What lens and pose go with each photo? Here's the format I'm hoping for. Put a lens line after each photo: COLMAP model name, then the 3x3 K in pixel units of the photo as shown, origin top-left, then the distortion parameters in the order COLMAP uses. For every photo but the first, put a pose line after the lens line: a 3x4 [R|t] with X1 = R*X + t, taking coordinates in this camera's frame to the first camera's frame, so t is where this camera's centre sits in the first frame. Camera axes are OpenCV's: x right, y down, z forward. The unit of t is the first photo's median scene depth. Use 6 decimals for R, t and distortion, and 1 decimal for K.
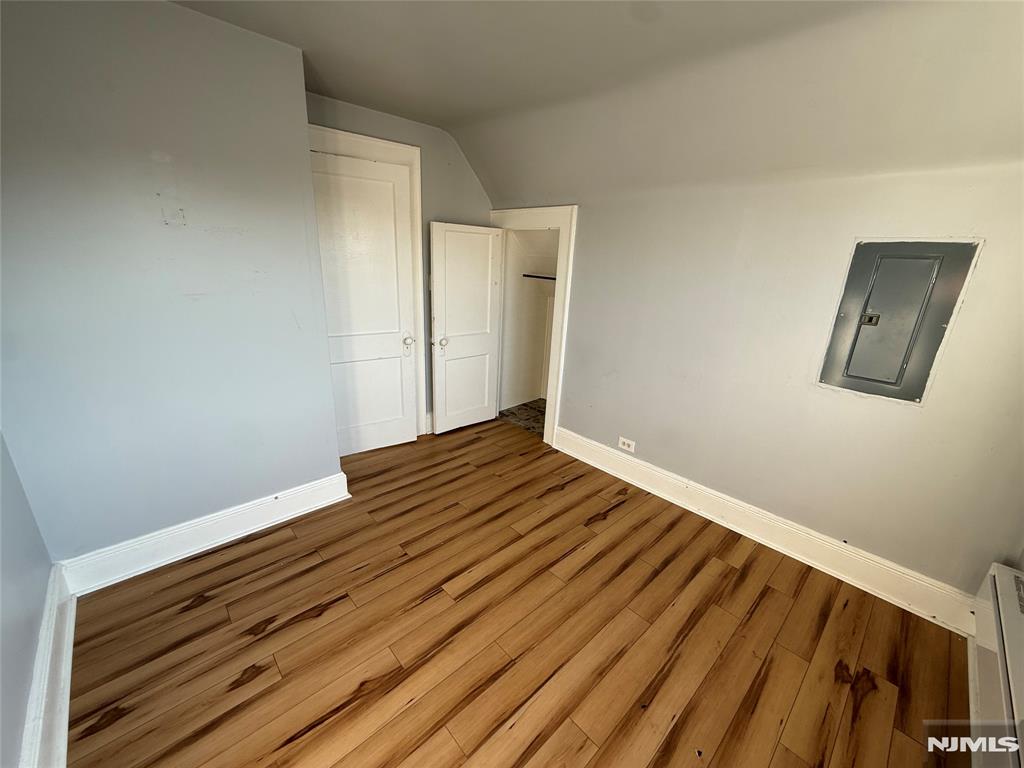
lens RADIAL K [[407.9, 0, 512.0], [0, 407.9, 384.0], [0, 0, 1]] dist [-0.001816, -0.000077]
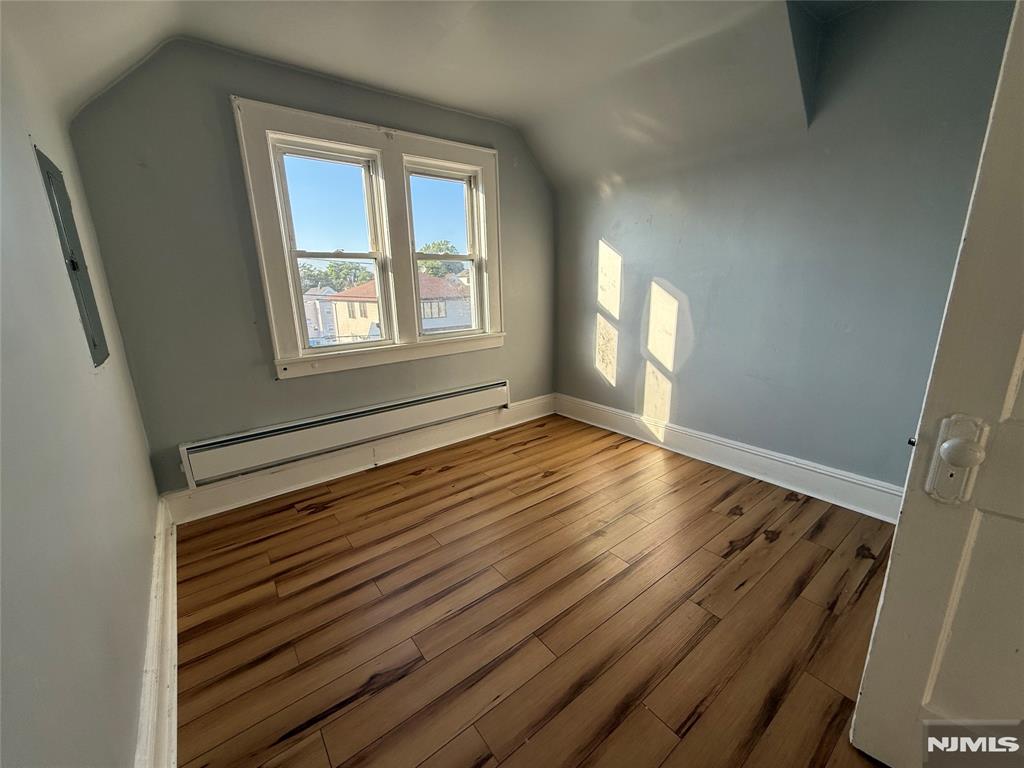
lens RADIAL K [[407.9, 0, 512.0], [0, 407.9, 384.0], [0, 0, 1]] dist [-0.001816, -0.000077]
pose [[-0.995056, -0.040116, 0.090851, 0.026274], [0.013128, 0.853629, 0.520716, -0.357574], [-0.098443, 0.519334, -0.848882, 1.710194]]
